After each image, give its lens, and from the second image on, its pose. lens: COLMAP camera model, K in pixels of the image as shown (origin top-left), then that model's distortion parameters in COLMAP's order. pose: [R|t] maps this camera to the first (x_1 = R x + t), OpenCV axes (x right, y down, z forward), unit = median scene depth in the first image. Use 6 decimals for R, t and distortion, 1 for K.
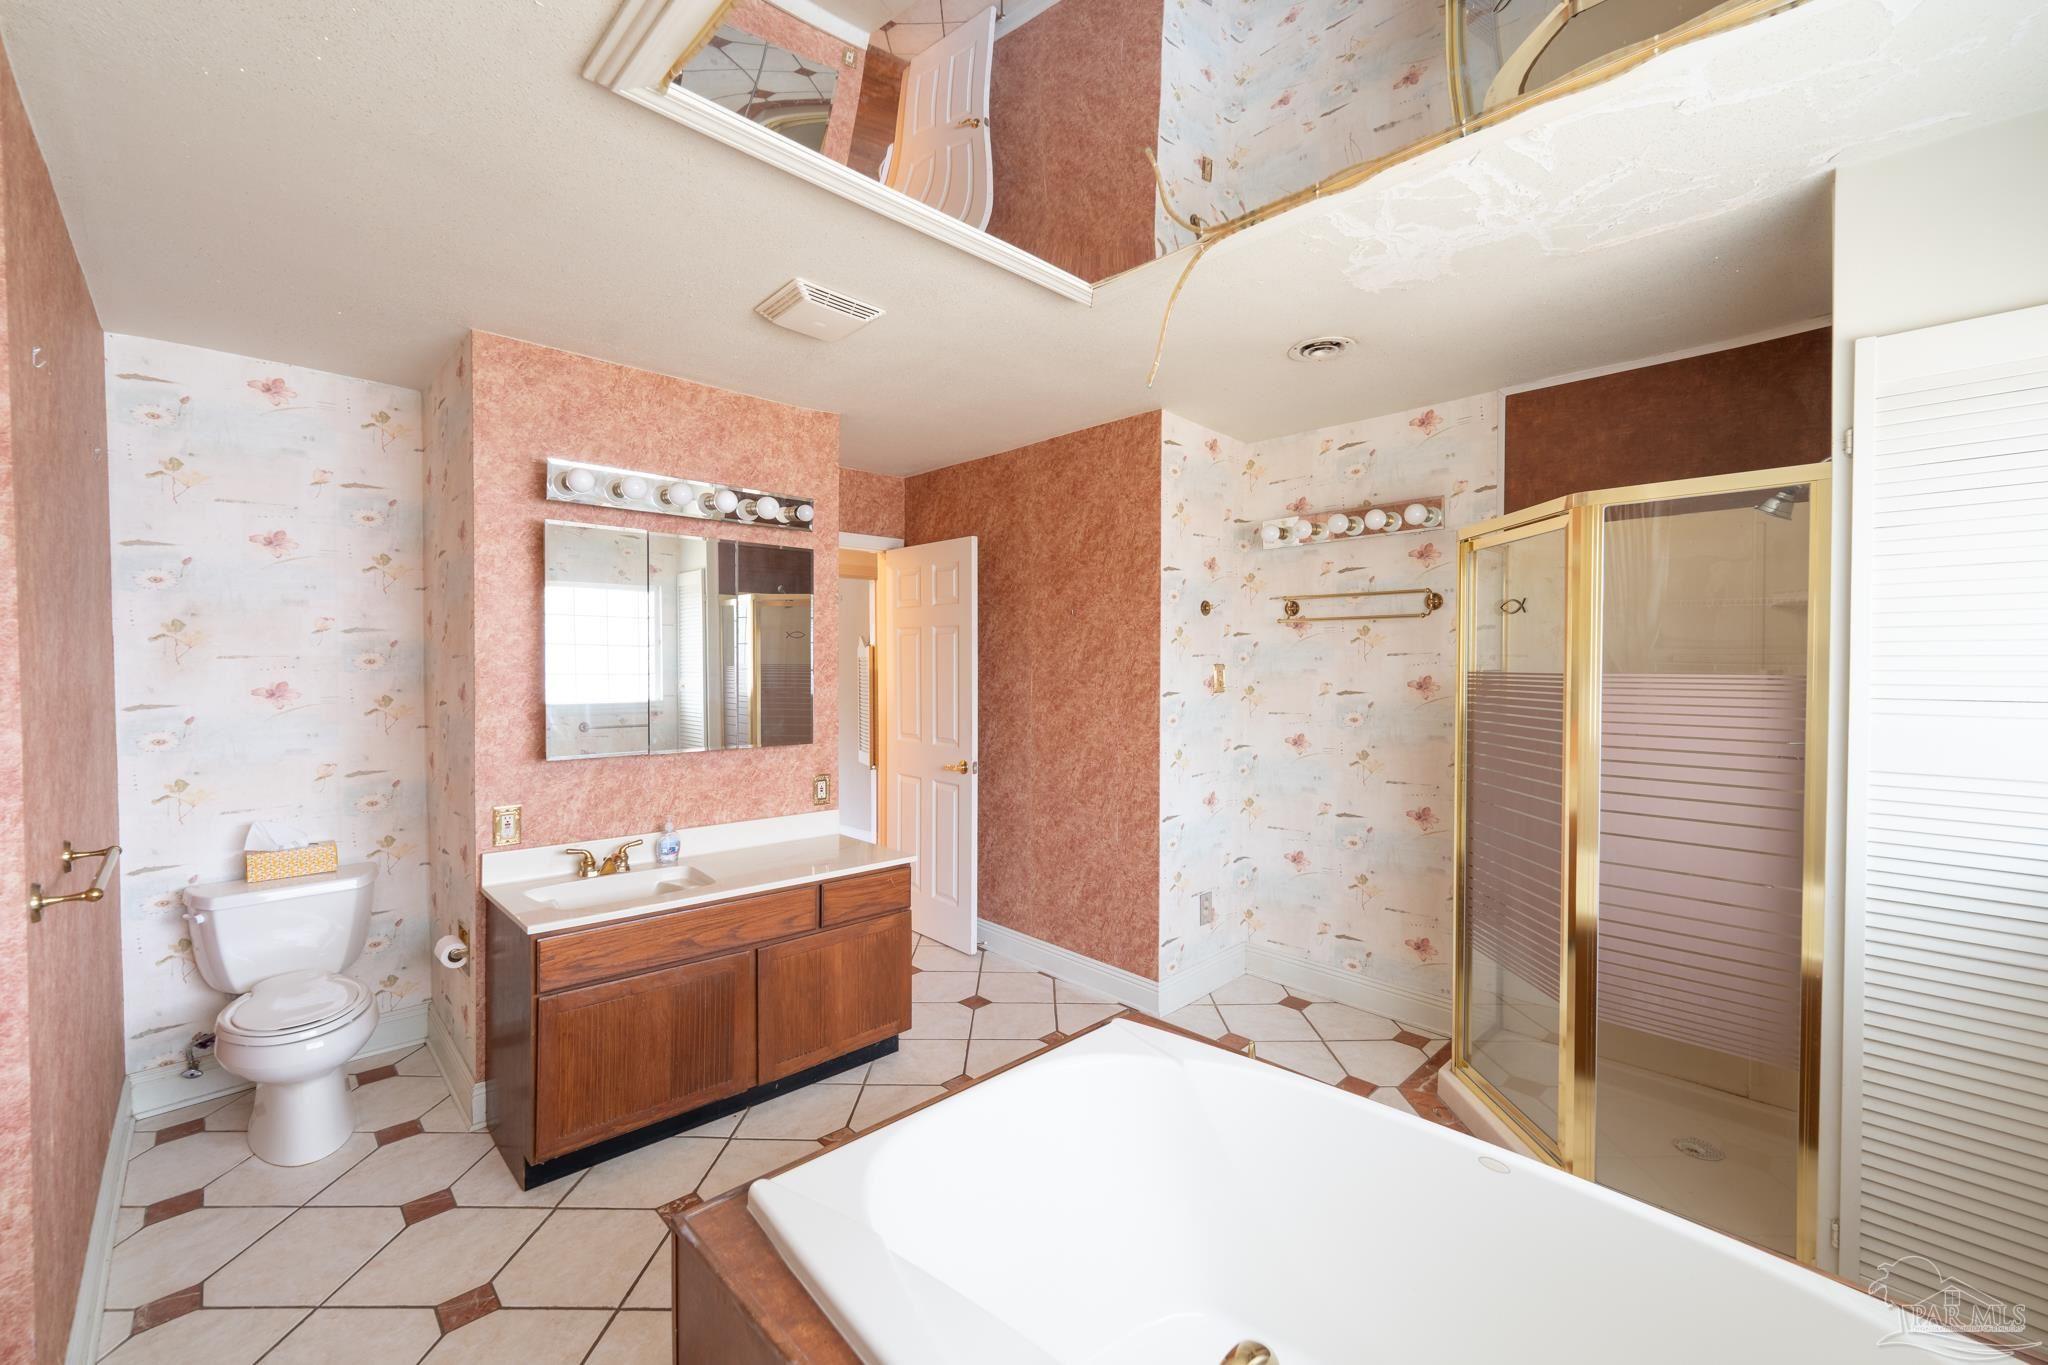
lens RADIAL K [[833.6, 0, 1034.3], [0, 833.6, 677.4], [0, 0, 1]] dist [-0.003708, -0.000487]
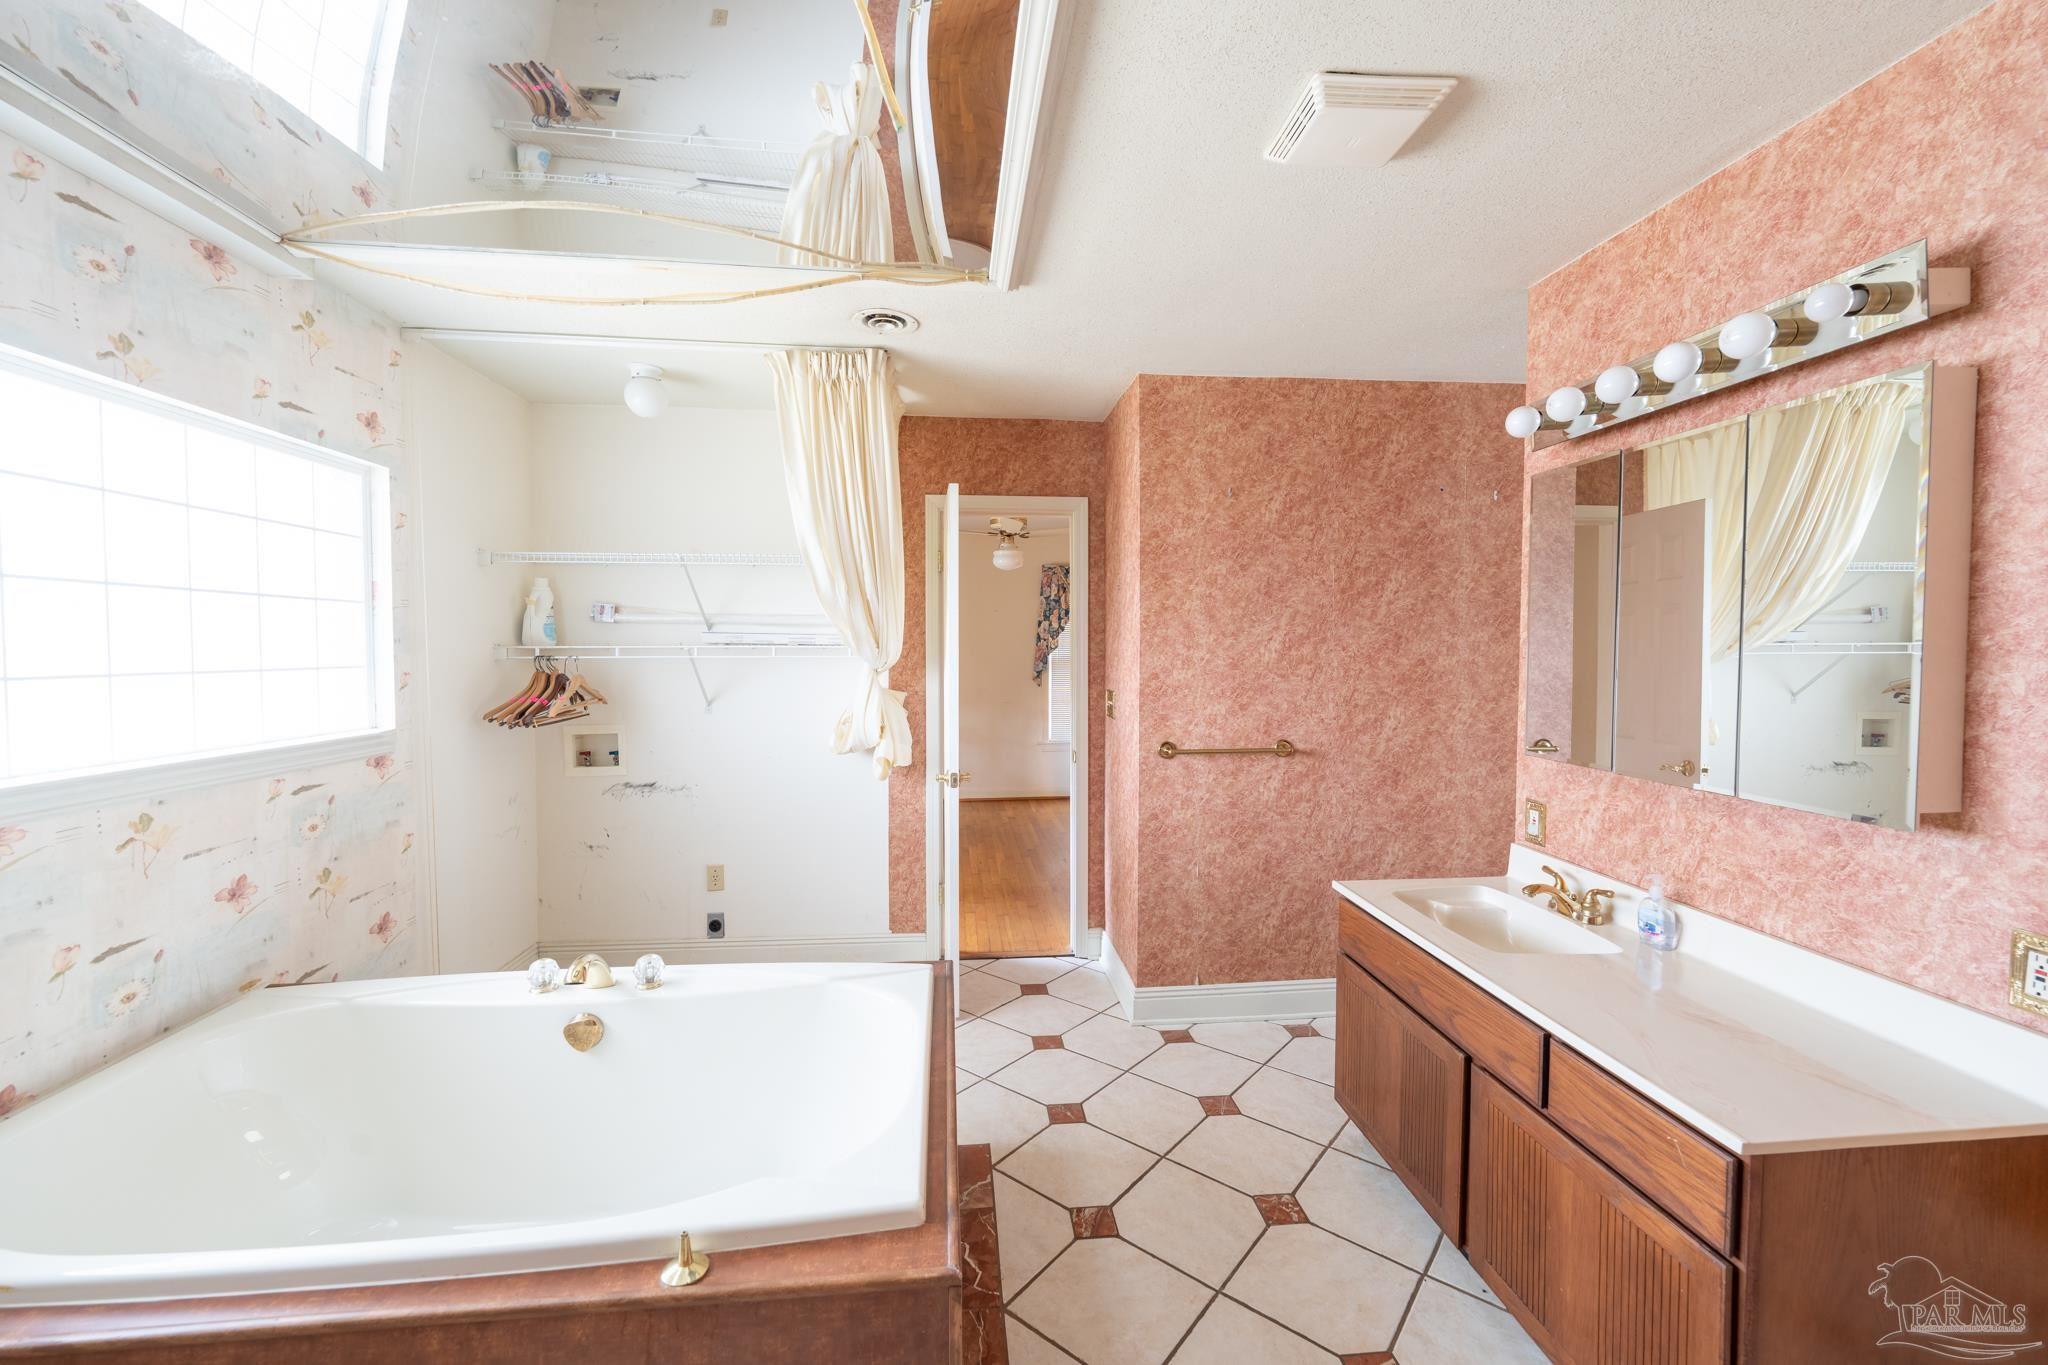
lens RADIAL K [[833.6, 0, 1034.3], [0, 833.6, 677.4], [0, 0, 1]] dist [-0.003708, -0.000487]
pose [[-0.628622, 0.025853, -0.777281, 0.323743], [-0.016426, 0.998783, 0.046504, -0.009558], [0.777538, 0.042001, -0.627432, 0.899211]]
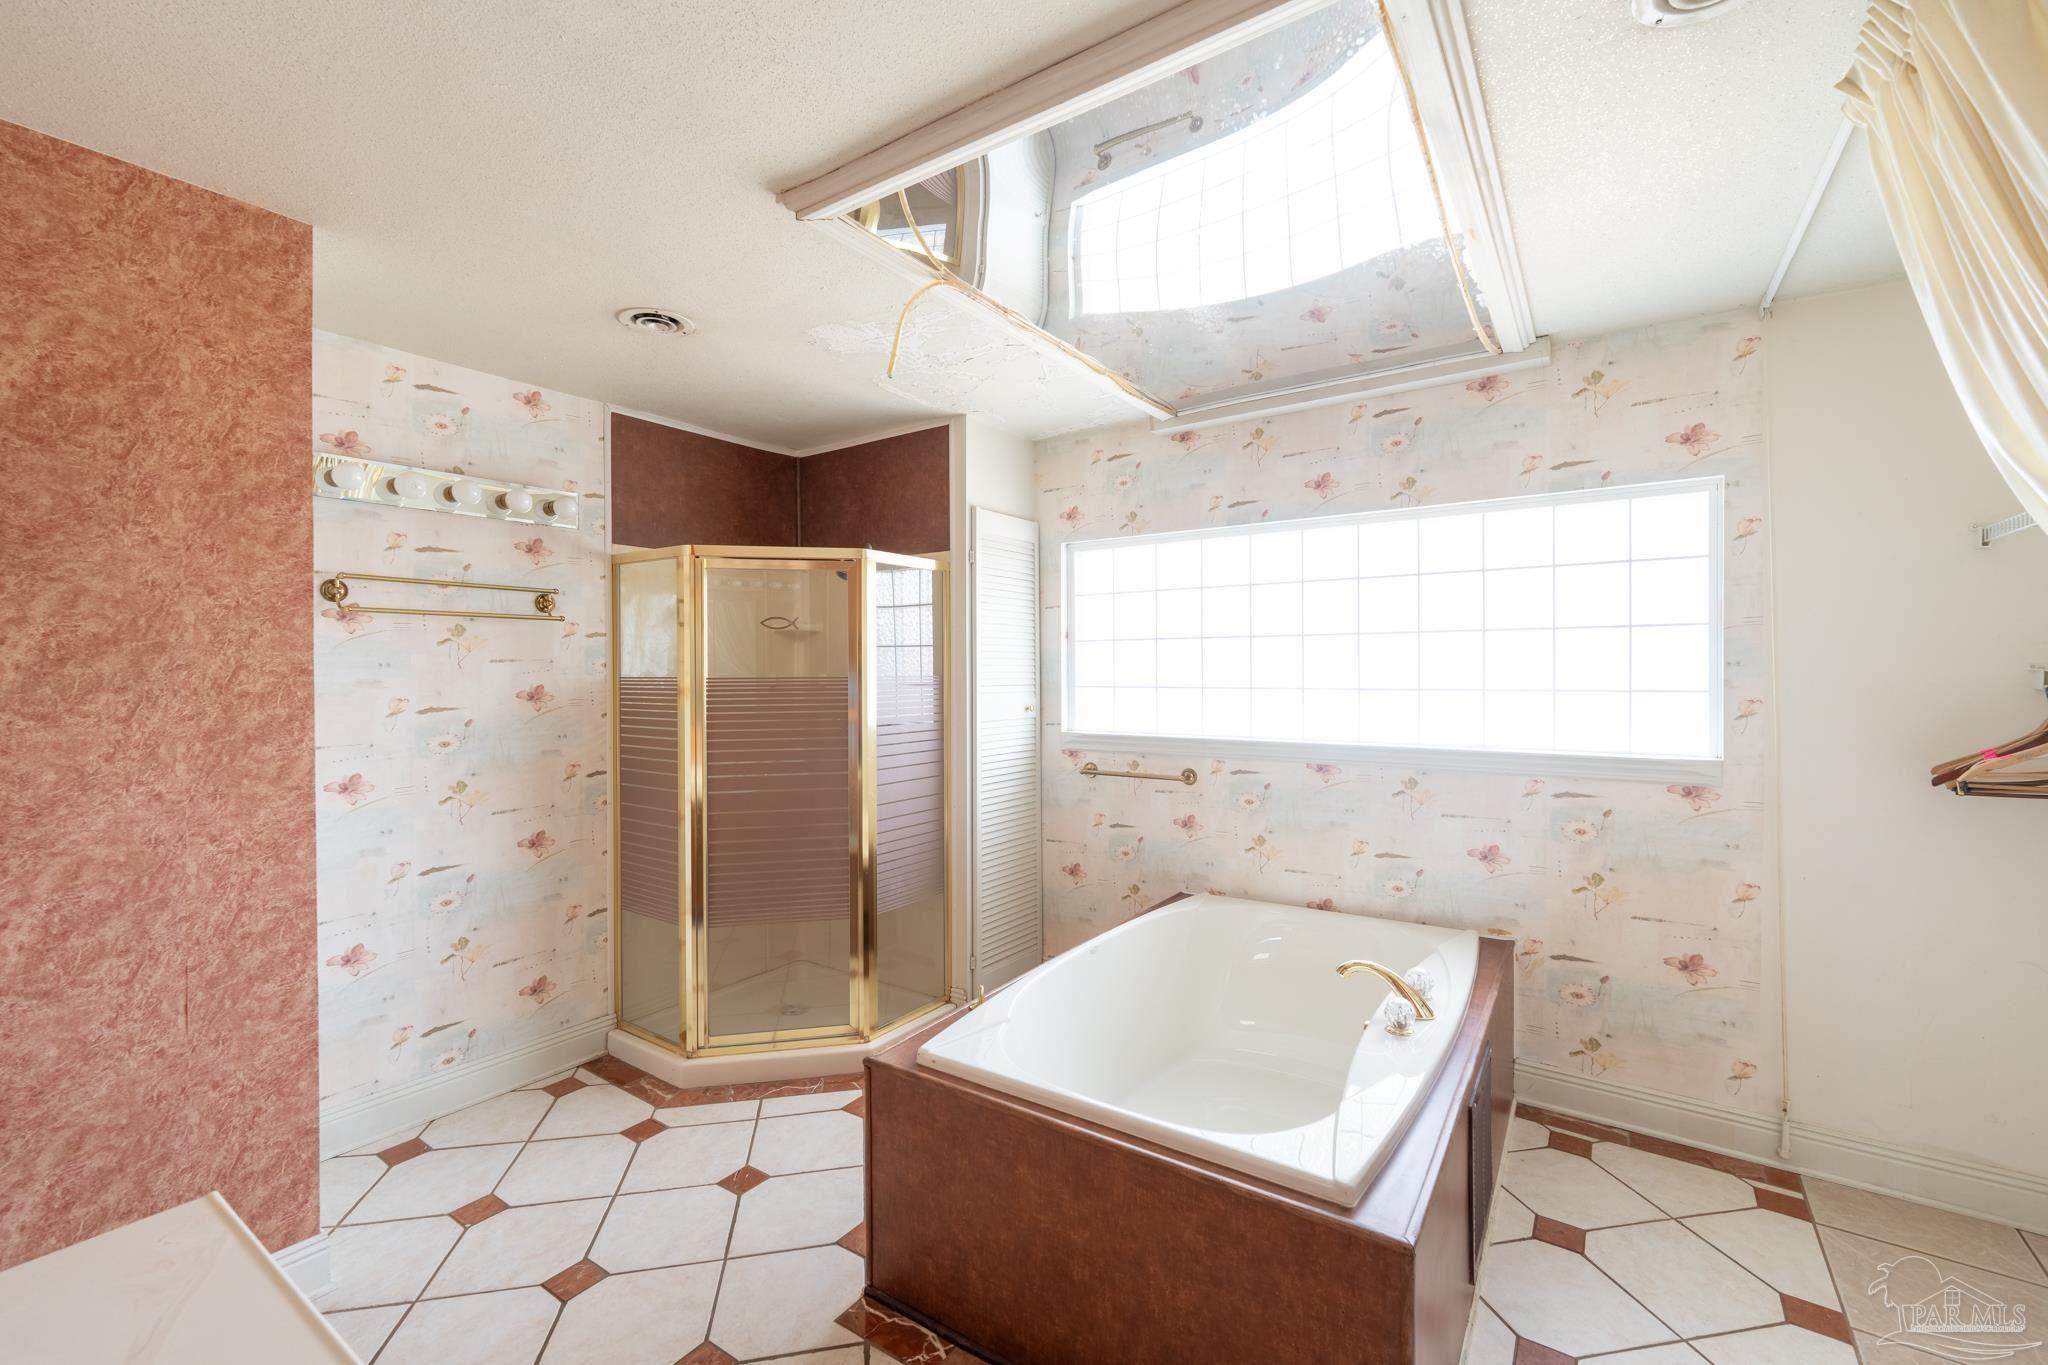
lens RADIAL K [[833.6, 0, 1034.3], [0, 833.6, 677.4], [0, 0, 1]] dist [-0.003708, -0.000487]
pose [[-0.189997, -0.007884, 0.981753, -0.515514], [0.023388, 0.999648, 0.012554, -0.008862], [-0.981506, 0.025346, -0.189746, 0.645170]]
